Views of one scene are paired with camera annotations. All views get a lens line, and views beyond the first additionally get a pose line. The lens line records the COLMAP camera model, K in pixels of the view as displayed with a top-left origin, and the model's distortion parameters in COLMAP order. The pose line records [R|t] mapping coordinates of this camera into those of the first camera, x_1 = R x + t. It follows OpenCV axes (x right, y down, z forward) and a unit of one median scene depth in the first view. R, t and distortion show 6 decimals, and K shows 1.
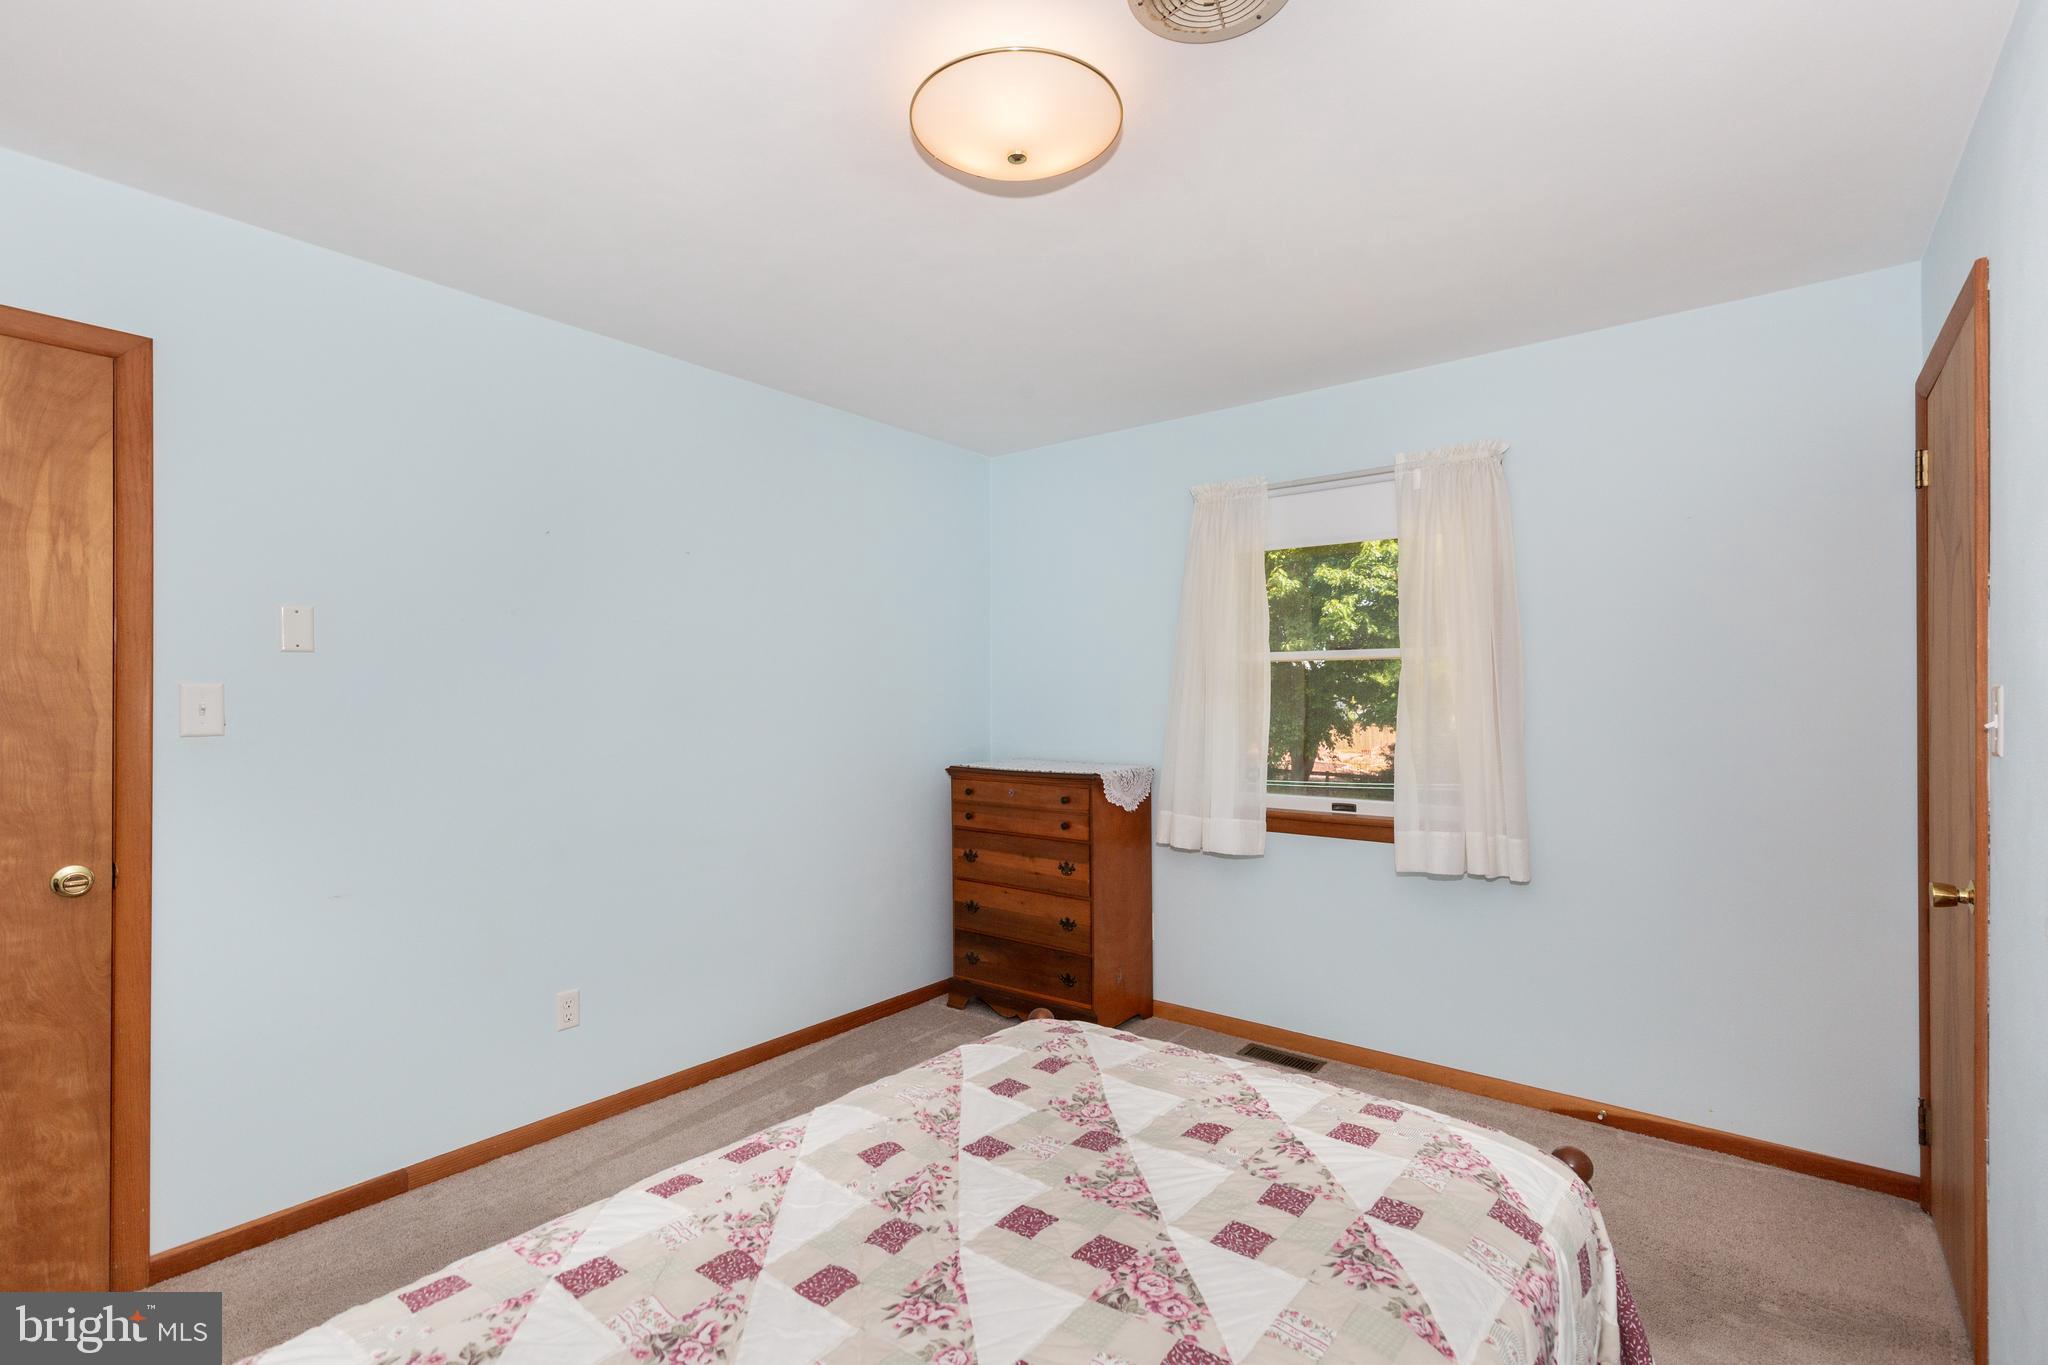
lens RADIAL K [[930.7, 0, 1008.2], [0, 930.7, 693.4], [0, 0, 1]] dist [0.012705, -0.001898]
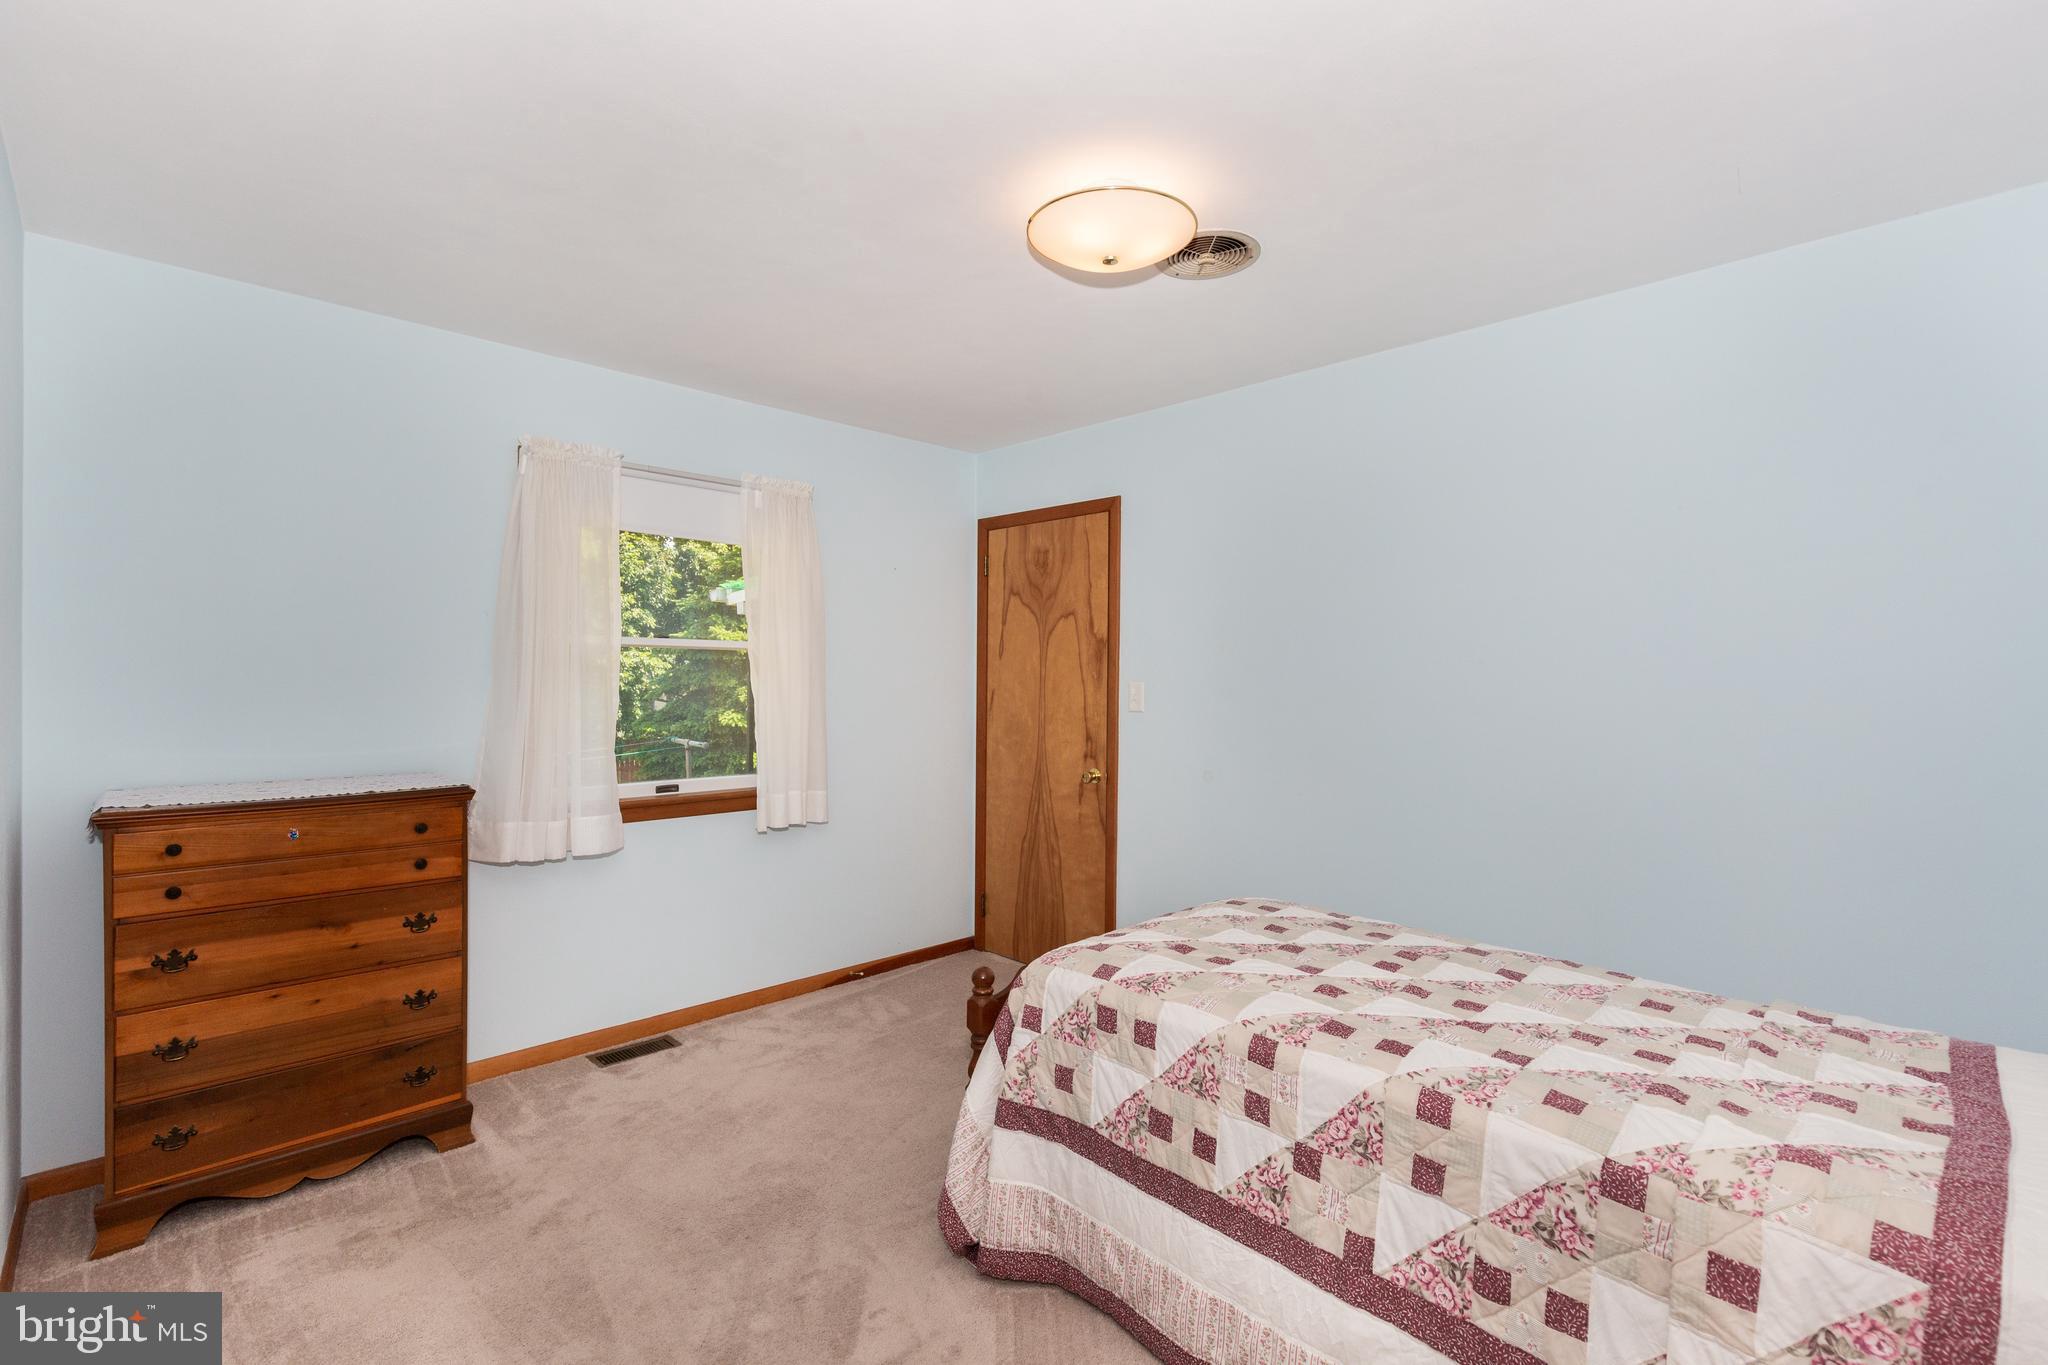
lens RADIAL K [[930.7, 0, 1009.3], [0, 930.7, 681.2], [0, 0, 1]] dist [0.012705, -0.001898]
pose [[0.126043, -0.000720, 0.992025, -0.621424], [-0.012697, 0.999917, 0.002339, -0.005616], [-0.991944, -0.012891, 0.126023, 0.480888]]
